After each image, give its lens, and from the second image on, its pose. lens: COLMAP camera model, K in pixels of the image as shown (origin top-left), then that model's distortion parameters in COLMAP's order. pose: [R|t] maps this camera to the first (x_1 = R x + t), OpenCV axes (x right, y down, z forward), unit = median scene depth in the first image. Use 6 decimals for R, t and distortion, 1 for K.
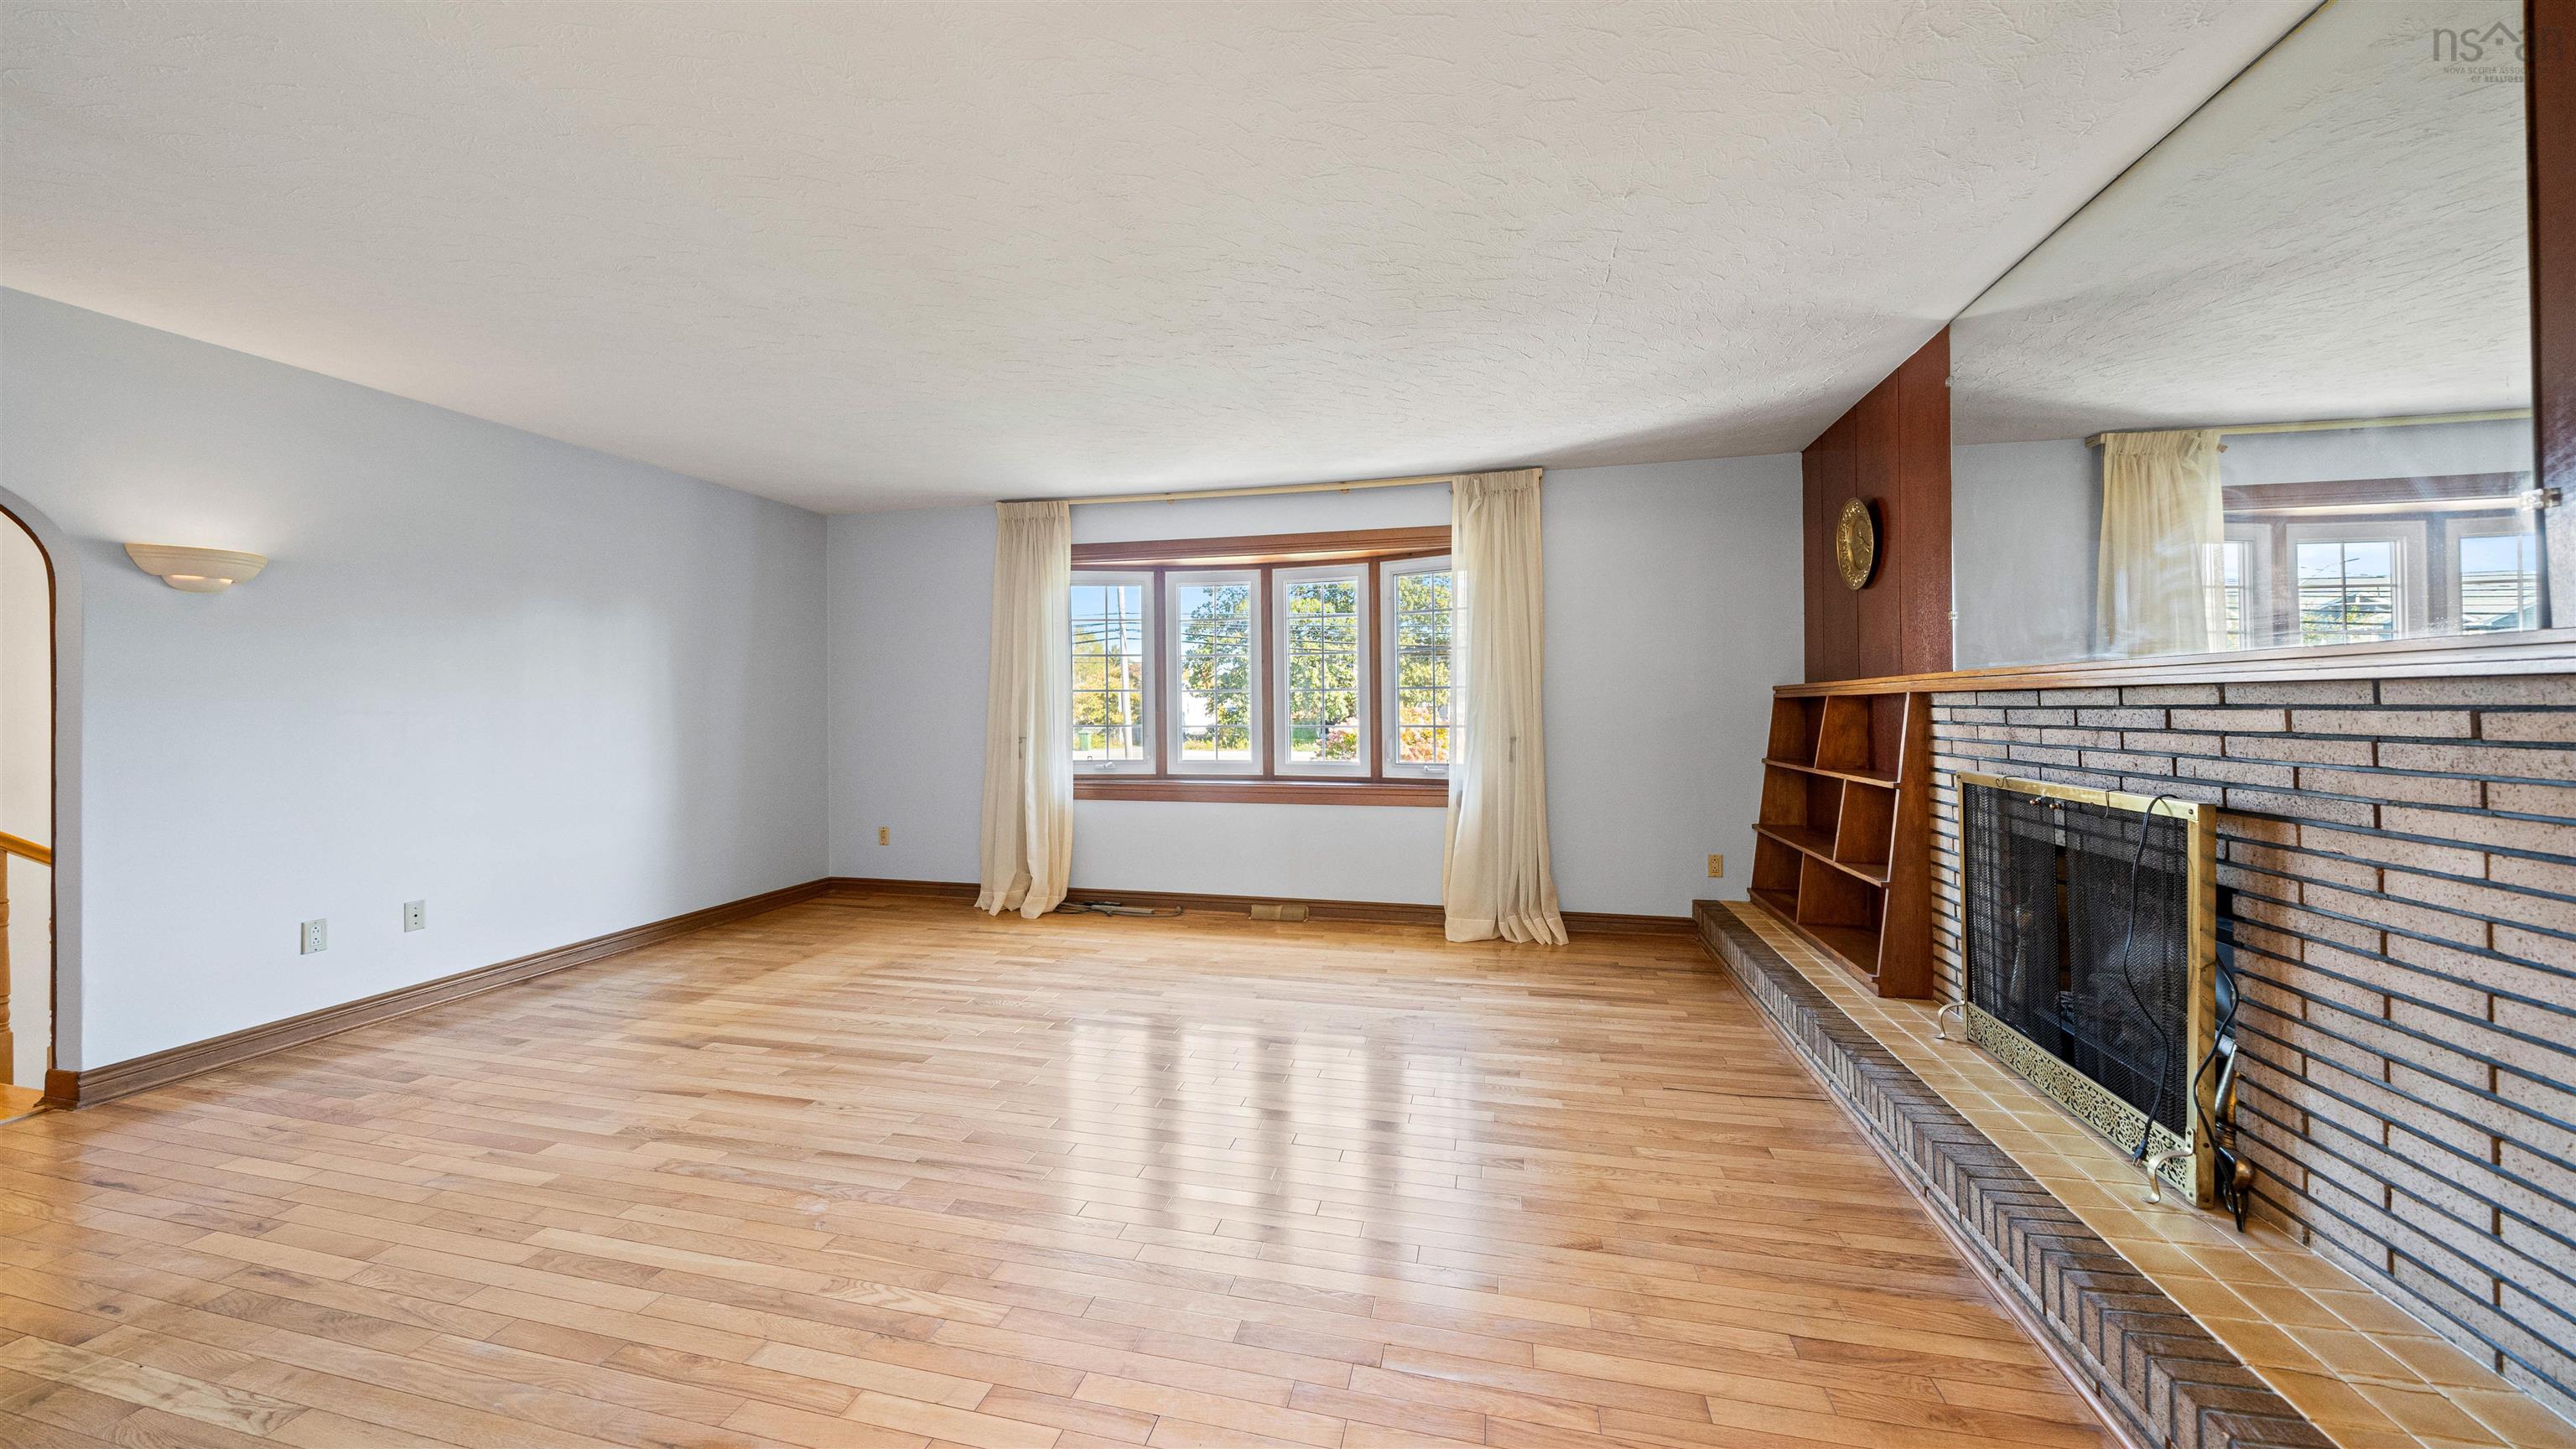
lens RADIAL K [[889.5, 0, 1292.4], [0, 889.5, 705.1], [0, 0, 1]] dist [-0.006688, 0.000621]
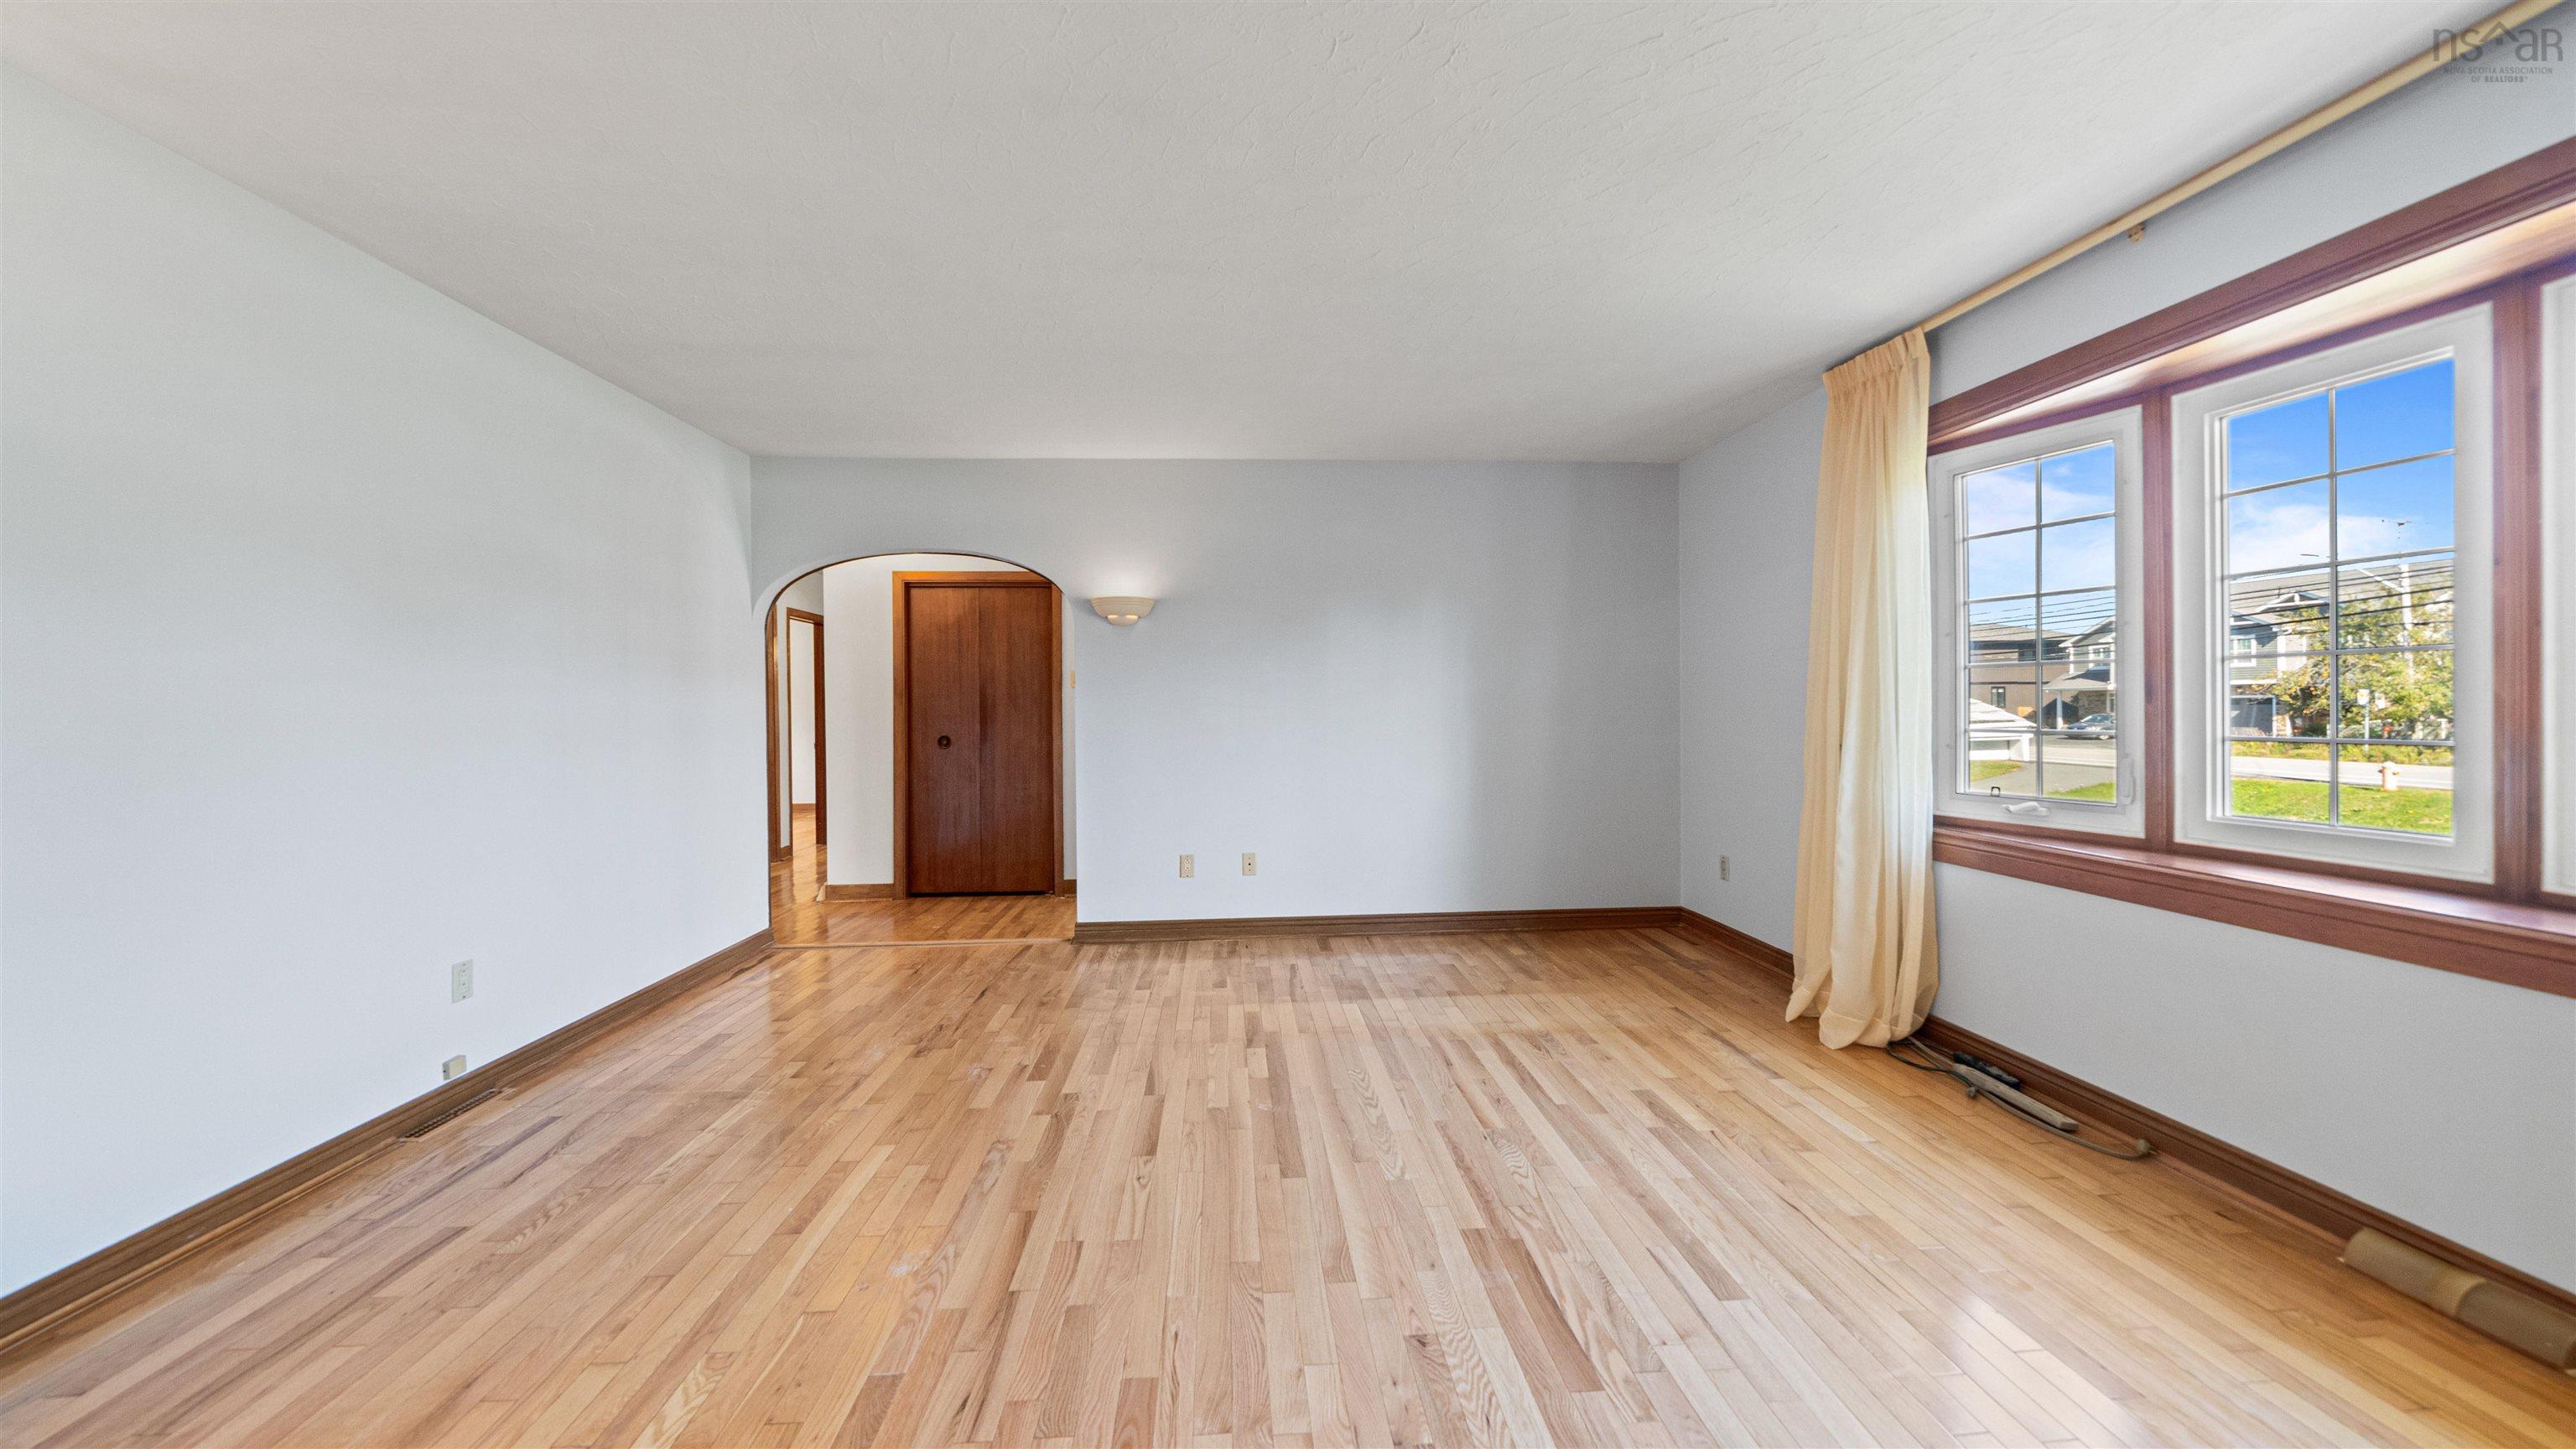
lens RADIAL K [[889.5, 0, 1281.2], [0, 889.5, 712.8], [0, 0, 1]] dist [-0.006688, 0.000621]
pose [[0.289036, 0.009998, -0.957266, 0.294639], [0.008215, 0.999883, 0.012923, 0.004566], [0.957283, -0.011599, 0.288920, 0.796776]]
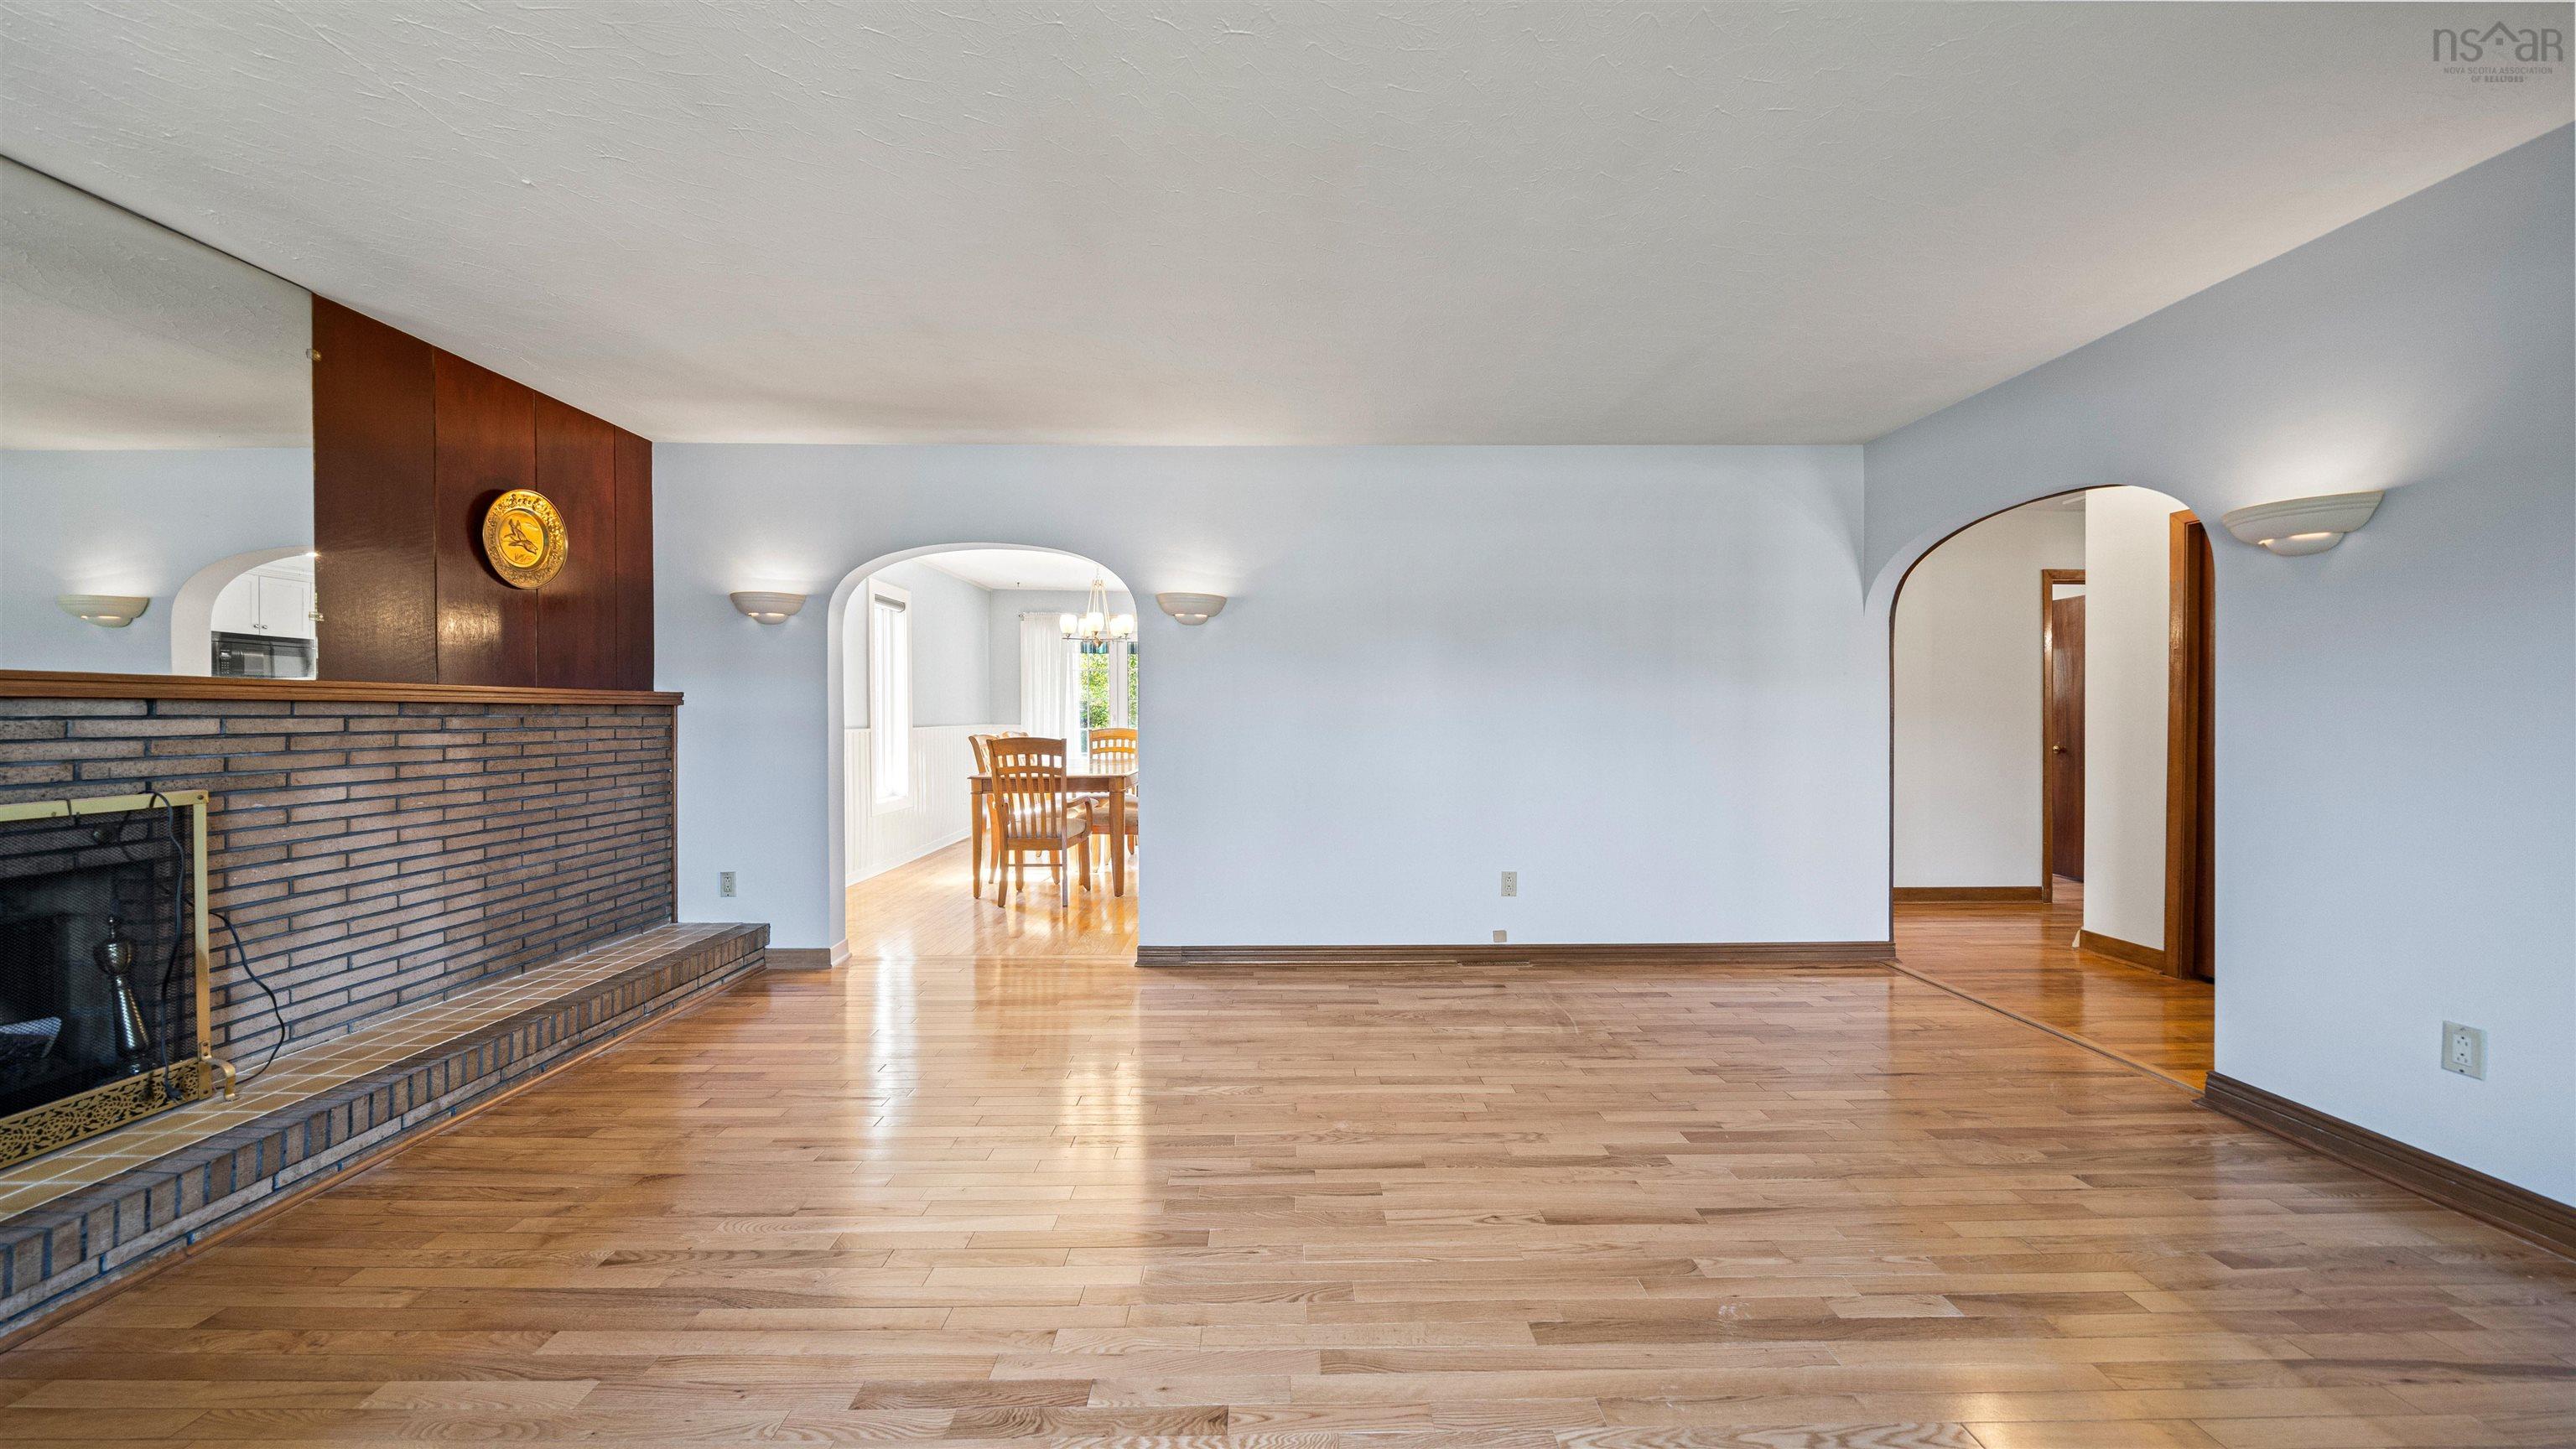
lens RADIAL K [[889.5, 0, 1281.7], [0, 889.5, 716.8], [0, 0, 1]] dist [-0.006688, 0.000621]
pose [[-0.972653, 0.011903, -0.231958, -0.133237], [0.010844, 0.999924, 0.005840, 0.006949], [0.232009, 0.003165, -0.972708, 1.533666]]
